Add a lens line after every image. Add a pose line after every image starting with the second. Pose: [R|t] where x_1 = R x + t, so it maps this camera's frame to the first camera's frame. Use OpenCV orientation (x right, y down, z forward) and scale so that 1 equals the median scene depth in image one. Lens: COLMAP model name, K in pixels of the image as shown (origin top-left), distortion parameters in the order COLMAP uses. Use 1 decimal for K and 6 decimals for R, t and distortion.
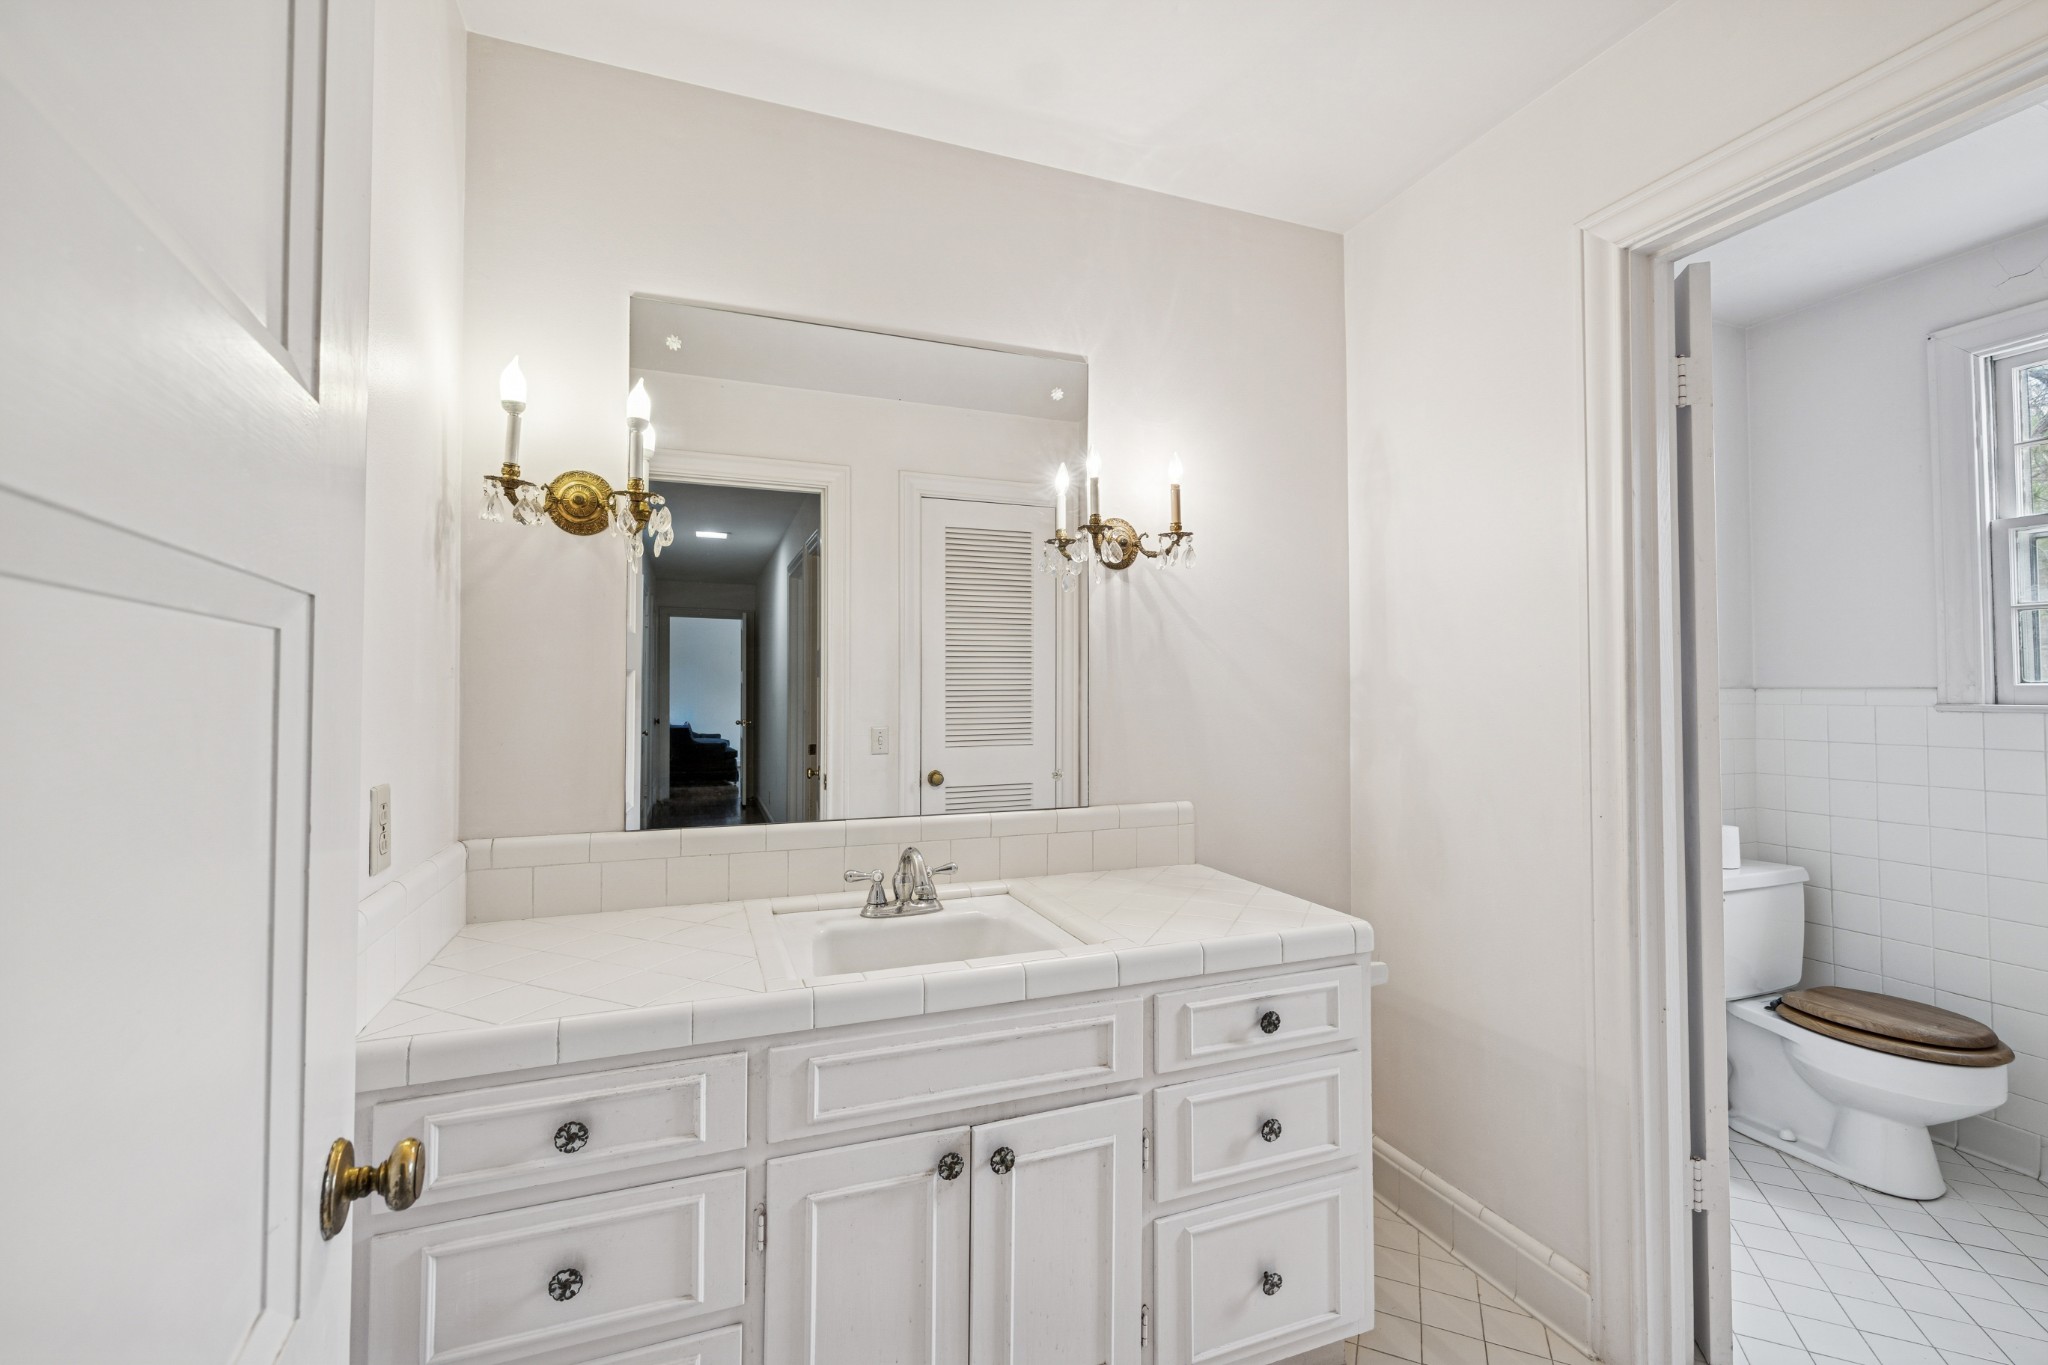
lens RADIAL K [[862.1, 0, 1021.4], [0, 862.1, 682.3], [0, 0, 1]] dist [-0.001780, -0.000129]
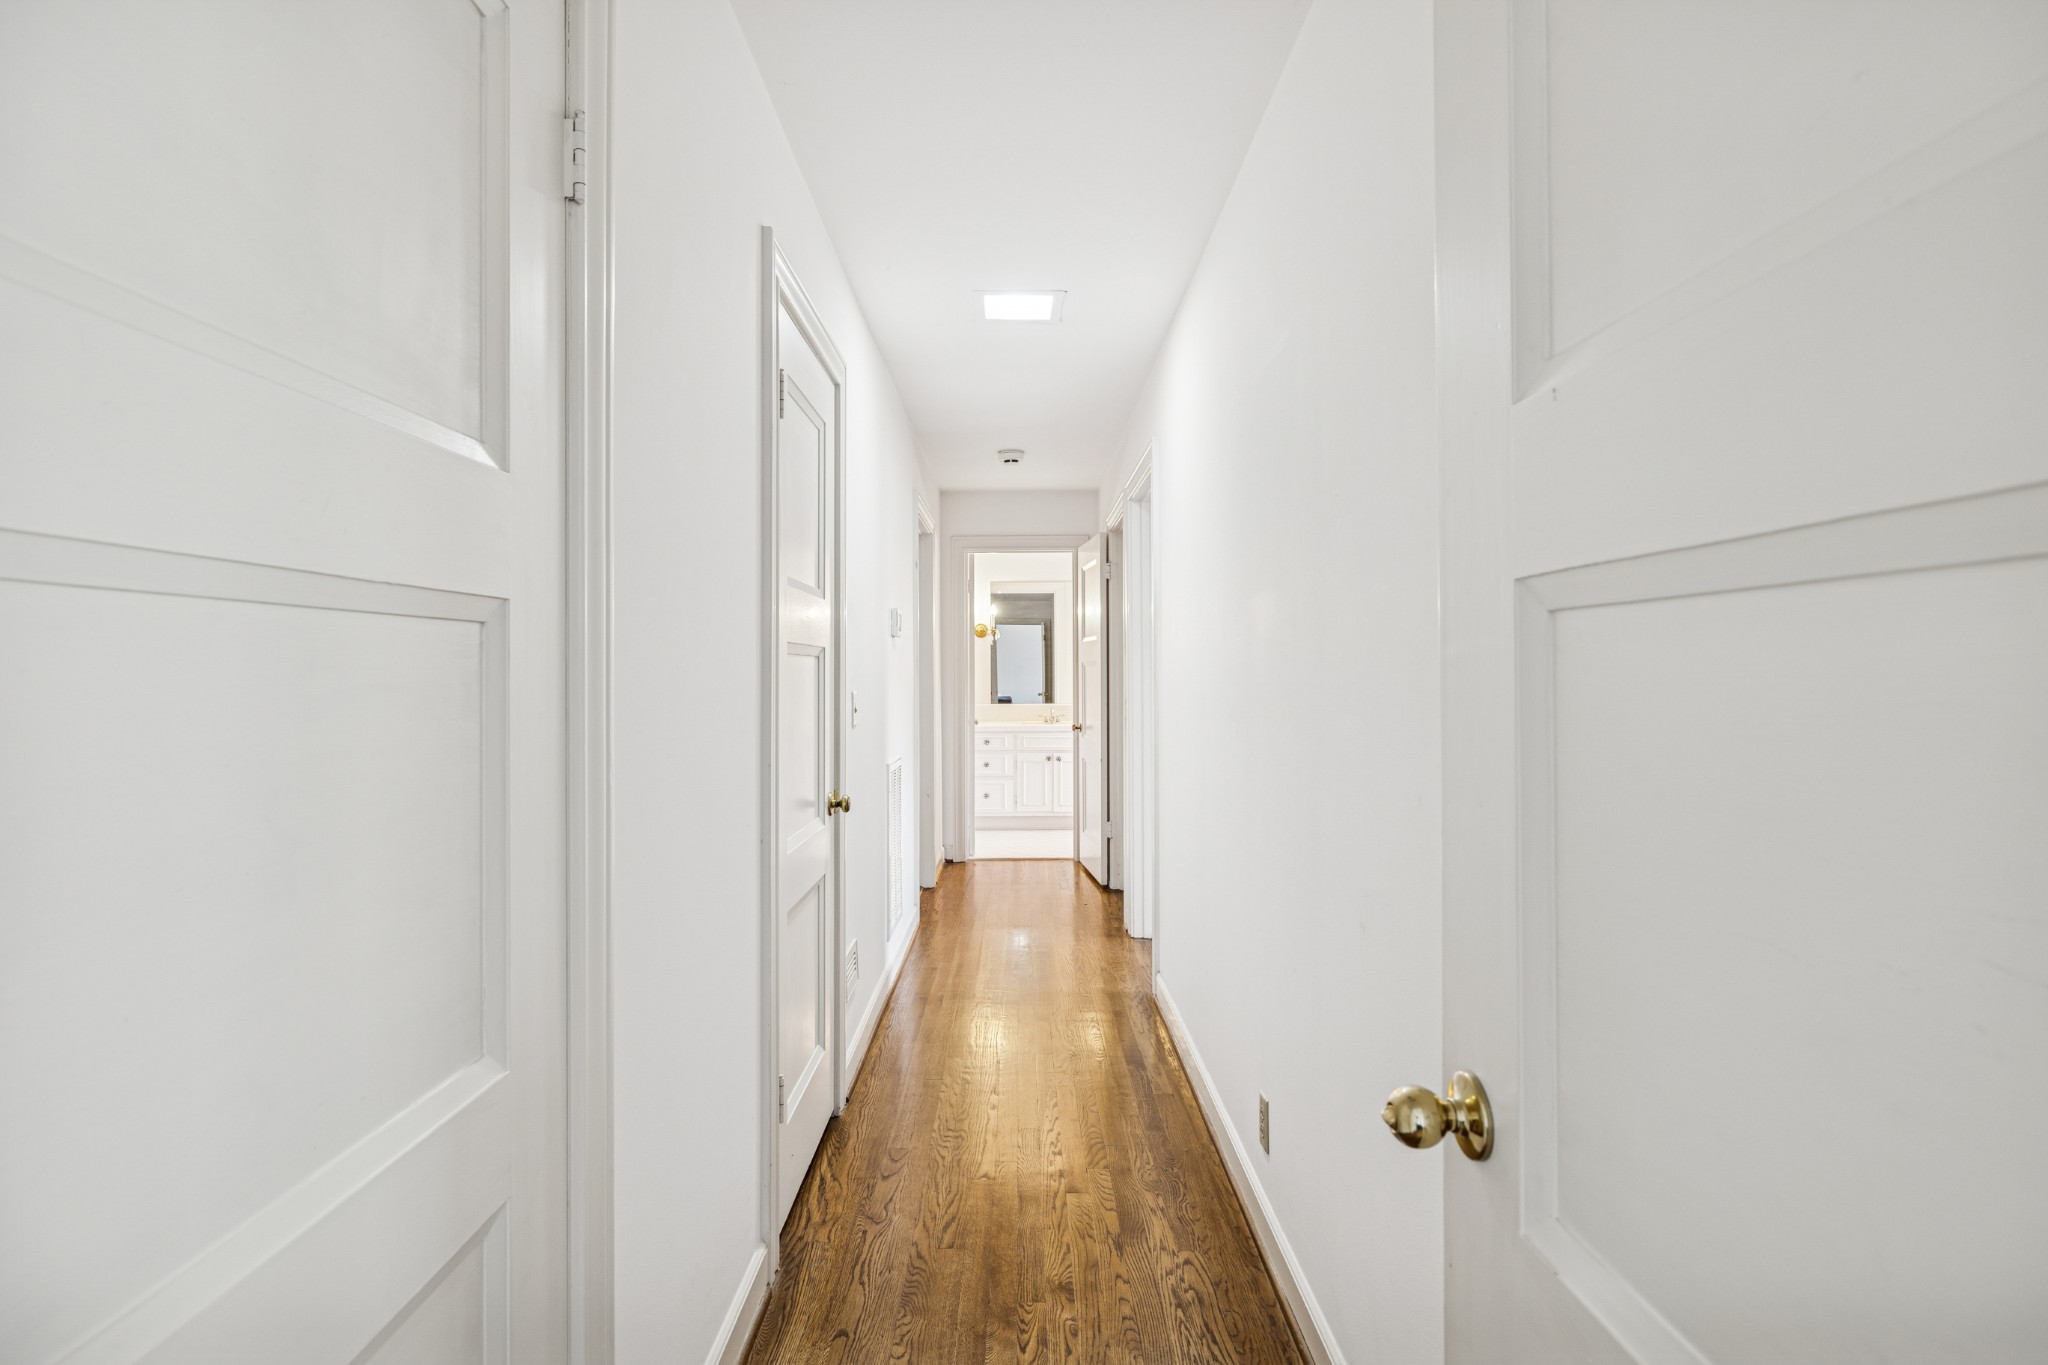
lens RADIAL K [[862.1, 0, 1024.5], [0, 862.1, 675.0], [0, 0, 1]] dist [-0.001780, -0.000129]
pose [[0.933518, 0.003237, -0.358515, 1.712393], [0.005964, 0.999681, 0.024557, -0.103150], [0.358480, -0.025062, 0.933201, -4.098346]]
